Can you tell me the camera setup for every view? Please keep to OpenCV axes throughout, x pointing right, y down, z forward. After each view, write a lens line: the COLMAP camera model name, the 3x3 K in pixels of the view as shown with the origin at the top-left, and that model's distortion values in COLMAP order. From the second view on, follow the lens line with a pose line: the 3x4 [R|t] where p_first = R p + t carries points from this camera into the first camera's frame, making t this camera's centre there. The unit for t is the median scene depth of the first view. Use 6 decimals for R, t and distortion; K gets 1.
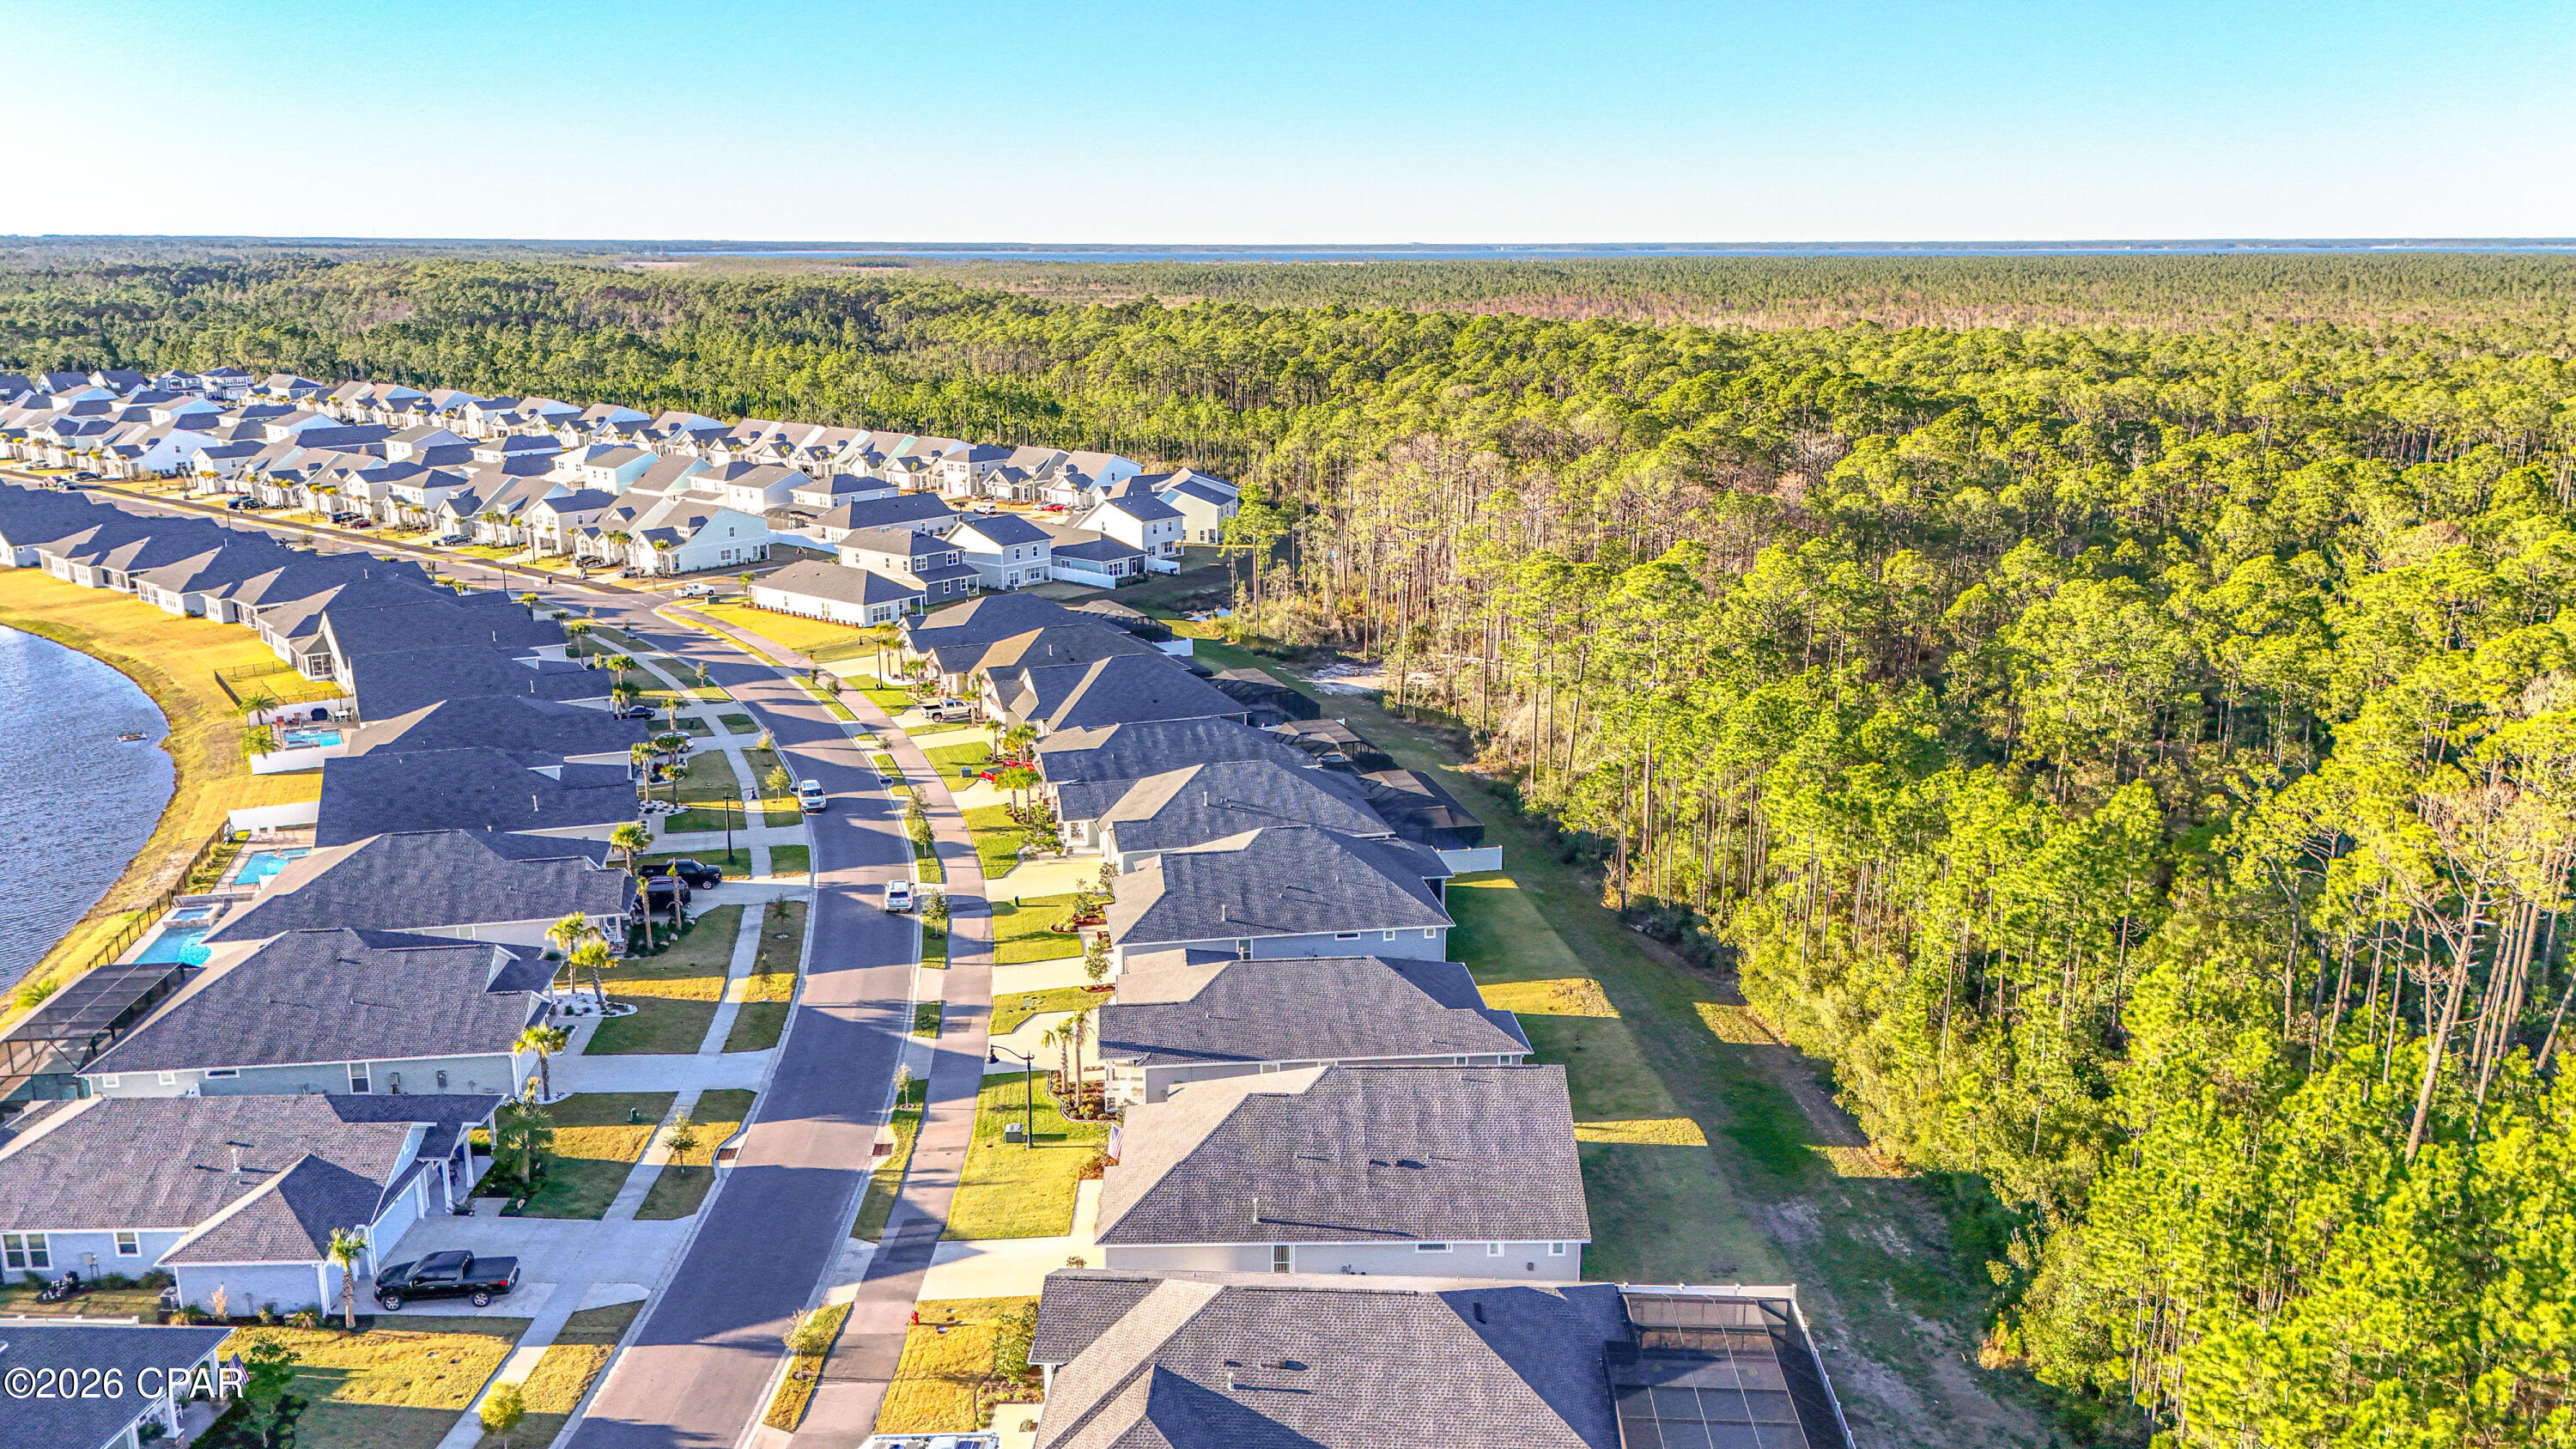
lens RADIAL K [[1855.1, 0, 1288.0], [0, 1855.1, 724.5], [0, 0, 1]] dist [0.115907, -0.117867]
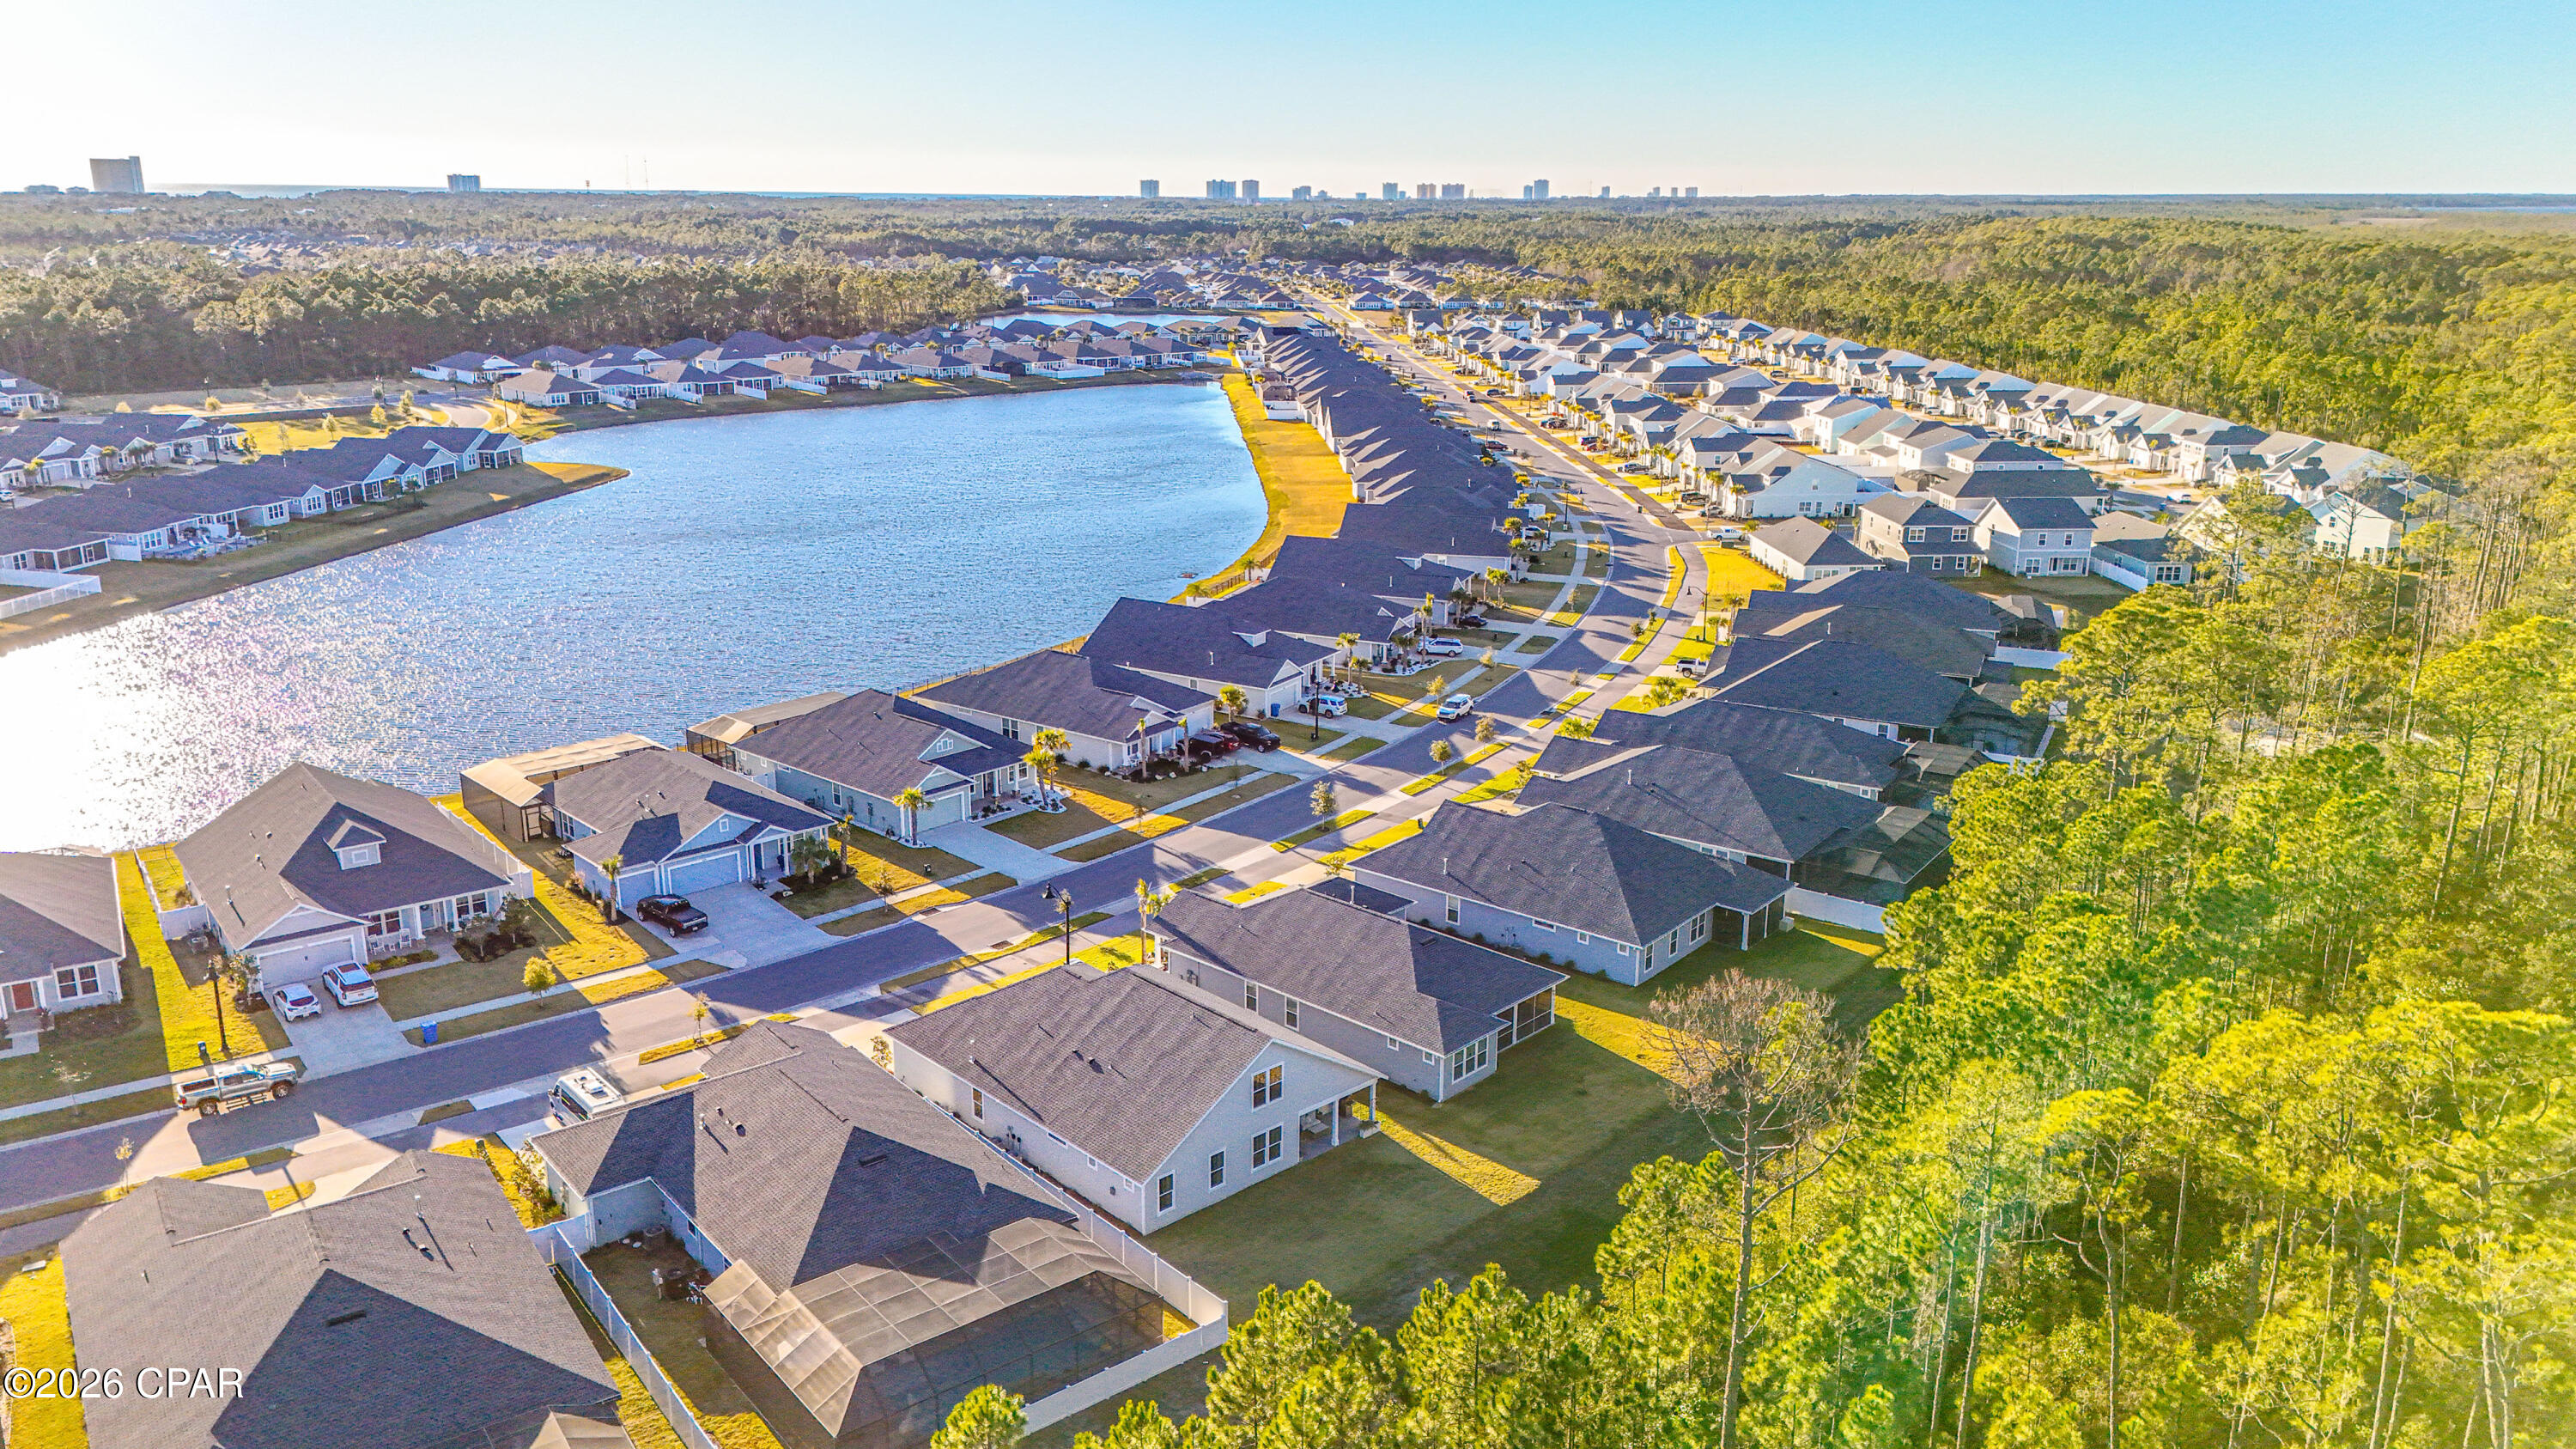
lens RADIAL K [[1855.1, 0, 1288.0], [0, 1855.1, 724.5], [0, 0, 1]] dist [0.115907, -0.117867]
pose [[0.670451, 0.211138, -0.711278, 0.742782], [-0.194672, 0.975128, 0.105963, -0.080314], [0.715960, 0.067423, 0.694878, 0.273939]]
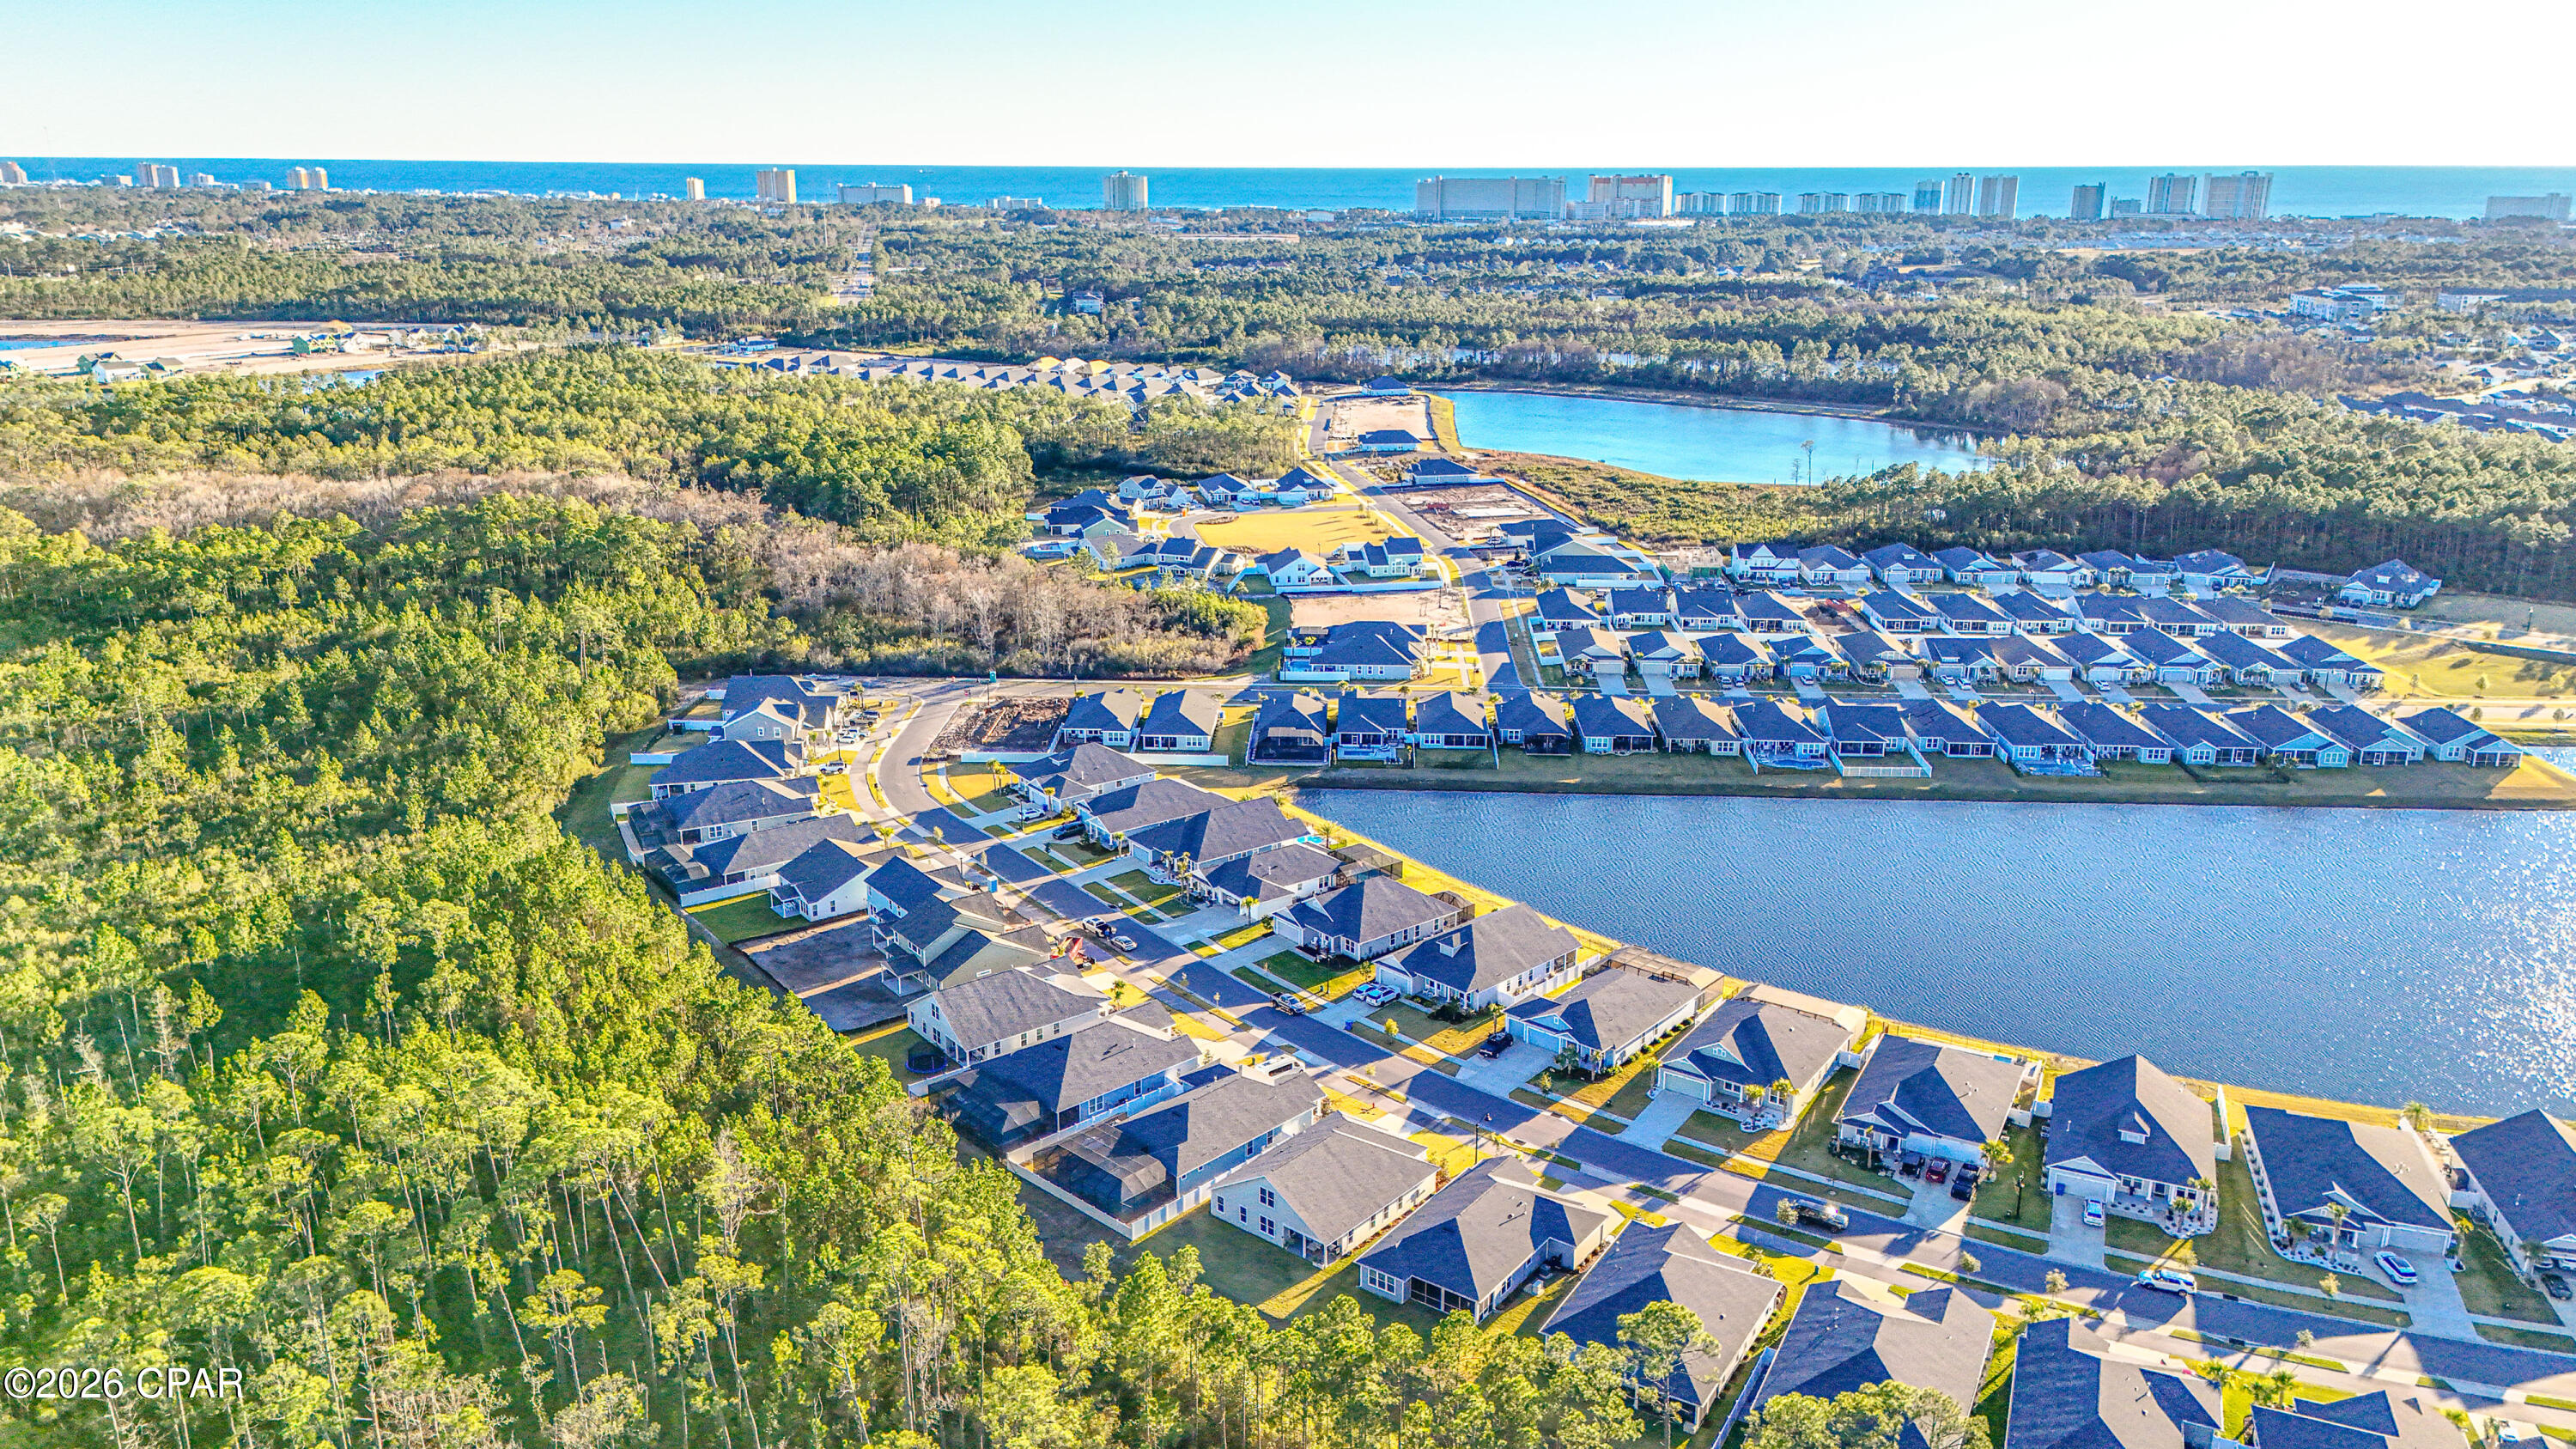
lens RADIAL K [[1819.8, 0, 1281.7], [0, 1819.8, 796.4], [0, 0, 1]] dist [0.118649, -0.160017]
pose [[-0.640417, 0.243944, -0.728256, 1.362605], [-0.202951, 0.860760, 0.466801, -1.017290], [0.740727, 0.446748, -0.501736, 1.652092]]
